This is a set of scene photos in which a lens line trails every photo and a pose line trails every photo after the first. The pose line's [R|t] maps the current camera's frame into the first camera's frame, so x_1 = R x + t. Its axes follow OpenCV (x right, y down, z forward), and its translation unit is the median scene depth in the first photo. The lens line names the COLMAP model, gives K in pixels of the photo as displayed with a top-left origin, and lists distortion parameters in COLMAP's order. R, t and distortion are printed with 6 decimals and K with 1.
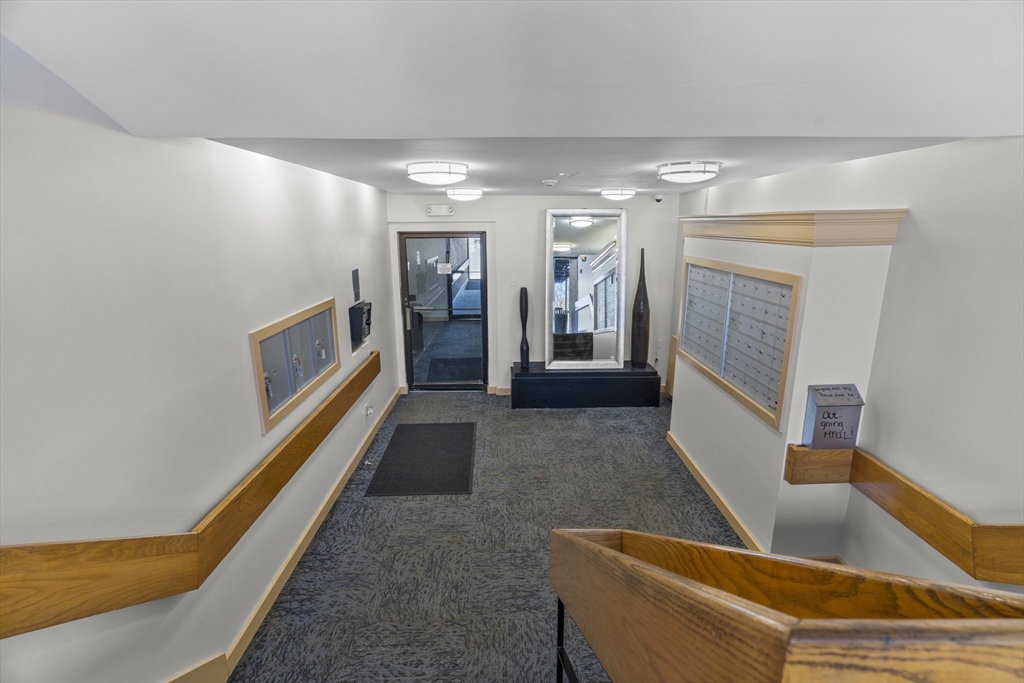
lens RADIAL K [[491.9, 0, 521.4], [0, 491.9, 342.7], [0, 0, 1]] dist [-0.000618, -0.000326]
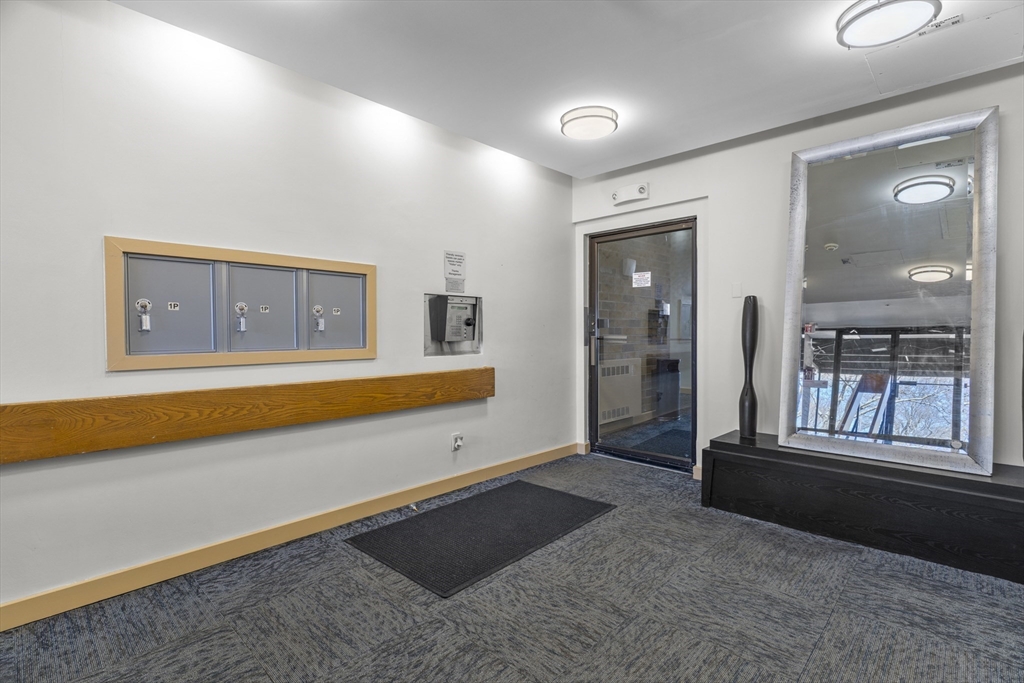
lens RADIAL K [[491.9, 0, 505.4], [0, 491.9, 339.5], [0, 0, 1]] dist [-0.000618, -0.000326]
pose [[0.700819, 0.016212, -0.713155, 0.235289], [-0.168138, 0.975328, -0.143058, 0.073866], [0.693240, 0.220167, 0.686254, 0.461041]]
